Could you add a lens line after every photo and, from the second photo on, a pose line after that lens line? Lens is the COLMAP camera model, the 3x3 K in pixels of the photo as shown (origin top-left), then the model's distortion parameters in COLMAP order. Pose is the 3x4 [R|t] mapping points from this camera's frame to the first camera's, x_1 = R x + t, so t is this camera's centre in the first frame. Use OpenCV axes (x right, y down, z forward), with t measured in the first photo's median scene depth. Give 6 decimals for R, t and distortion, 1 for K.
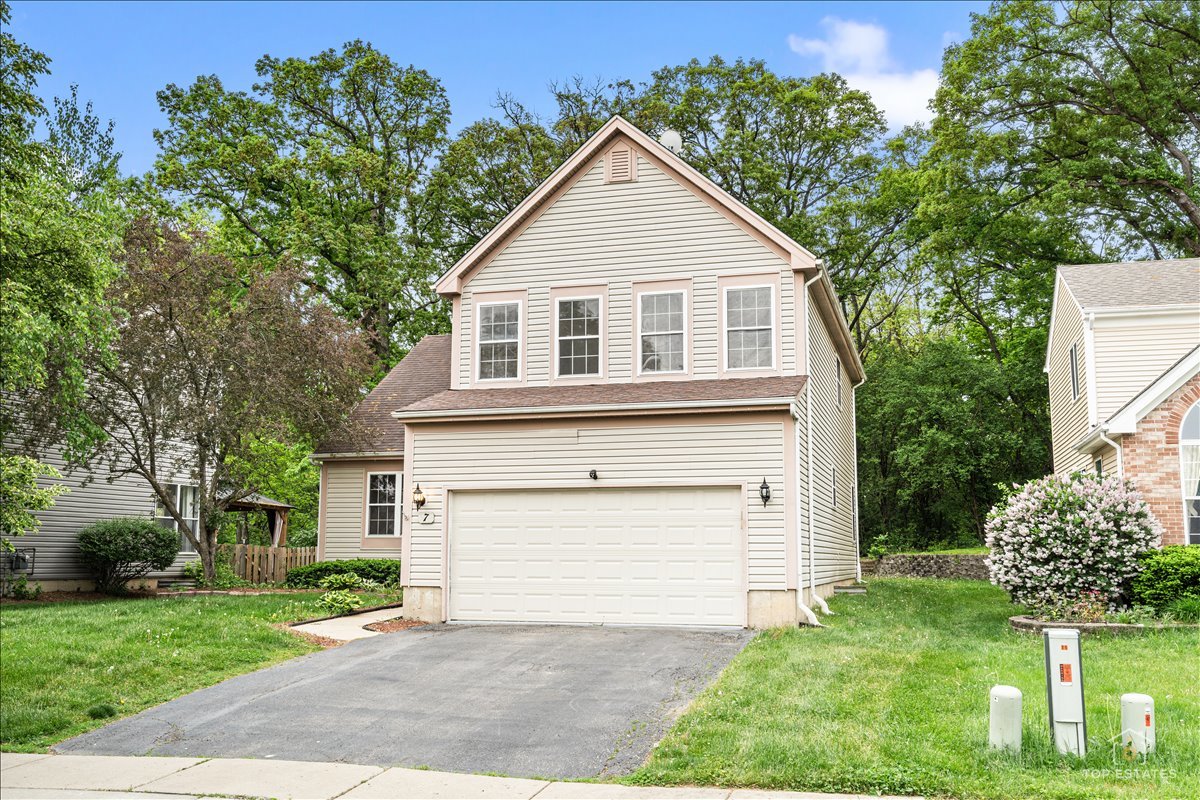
lens RADIAL K [[1110.0, 0, 600.6], [0, 1110.0, 400.9], [0, 0, 1]] dist [0.017556, 0.000000]
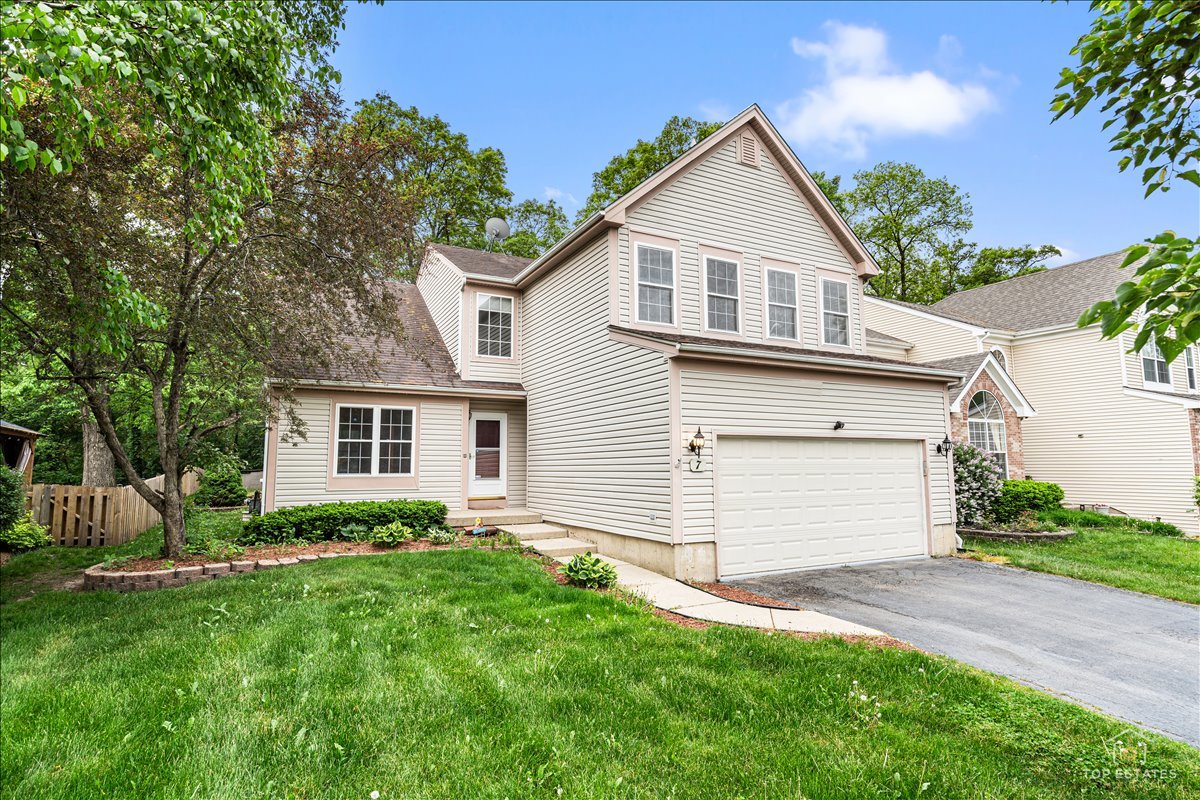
lens RADIAL K [[626.6, 0, 601.1], [0, 626.6, 398.5], [0, 0, 1]] dist [-0.003296, -0.000301]
pose [[0.719024, 0.069383, 0.691513, -0.512329], [-0.089755, 0.995942, -0.006602, 0.056314], [-0.689165, -0.057320, 0.722334, 0.628209]]
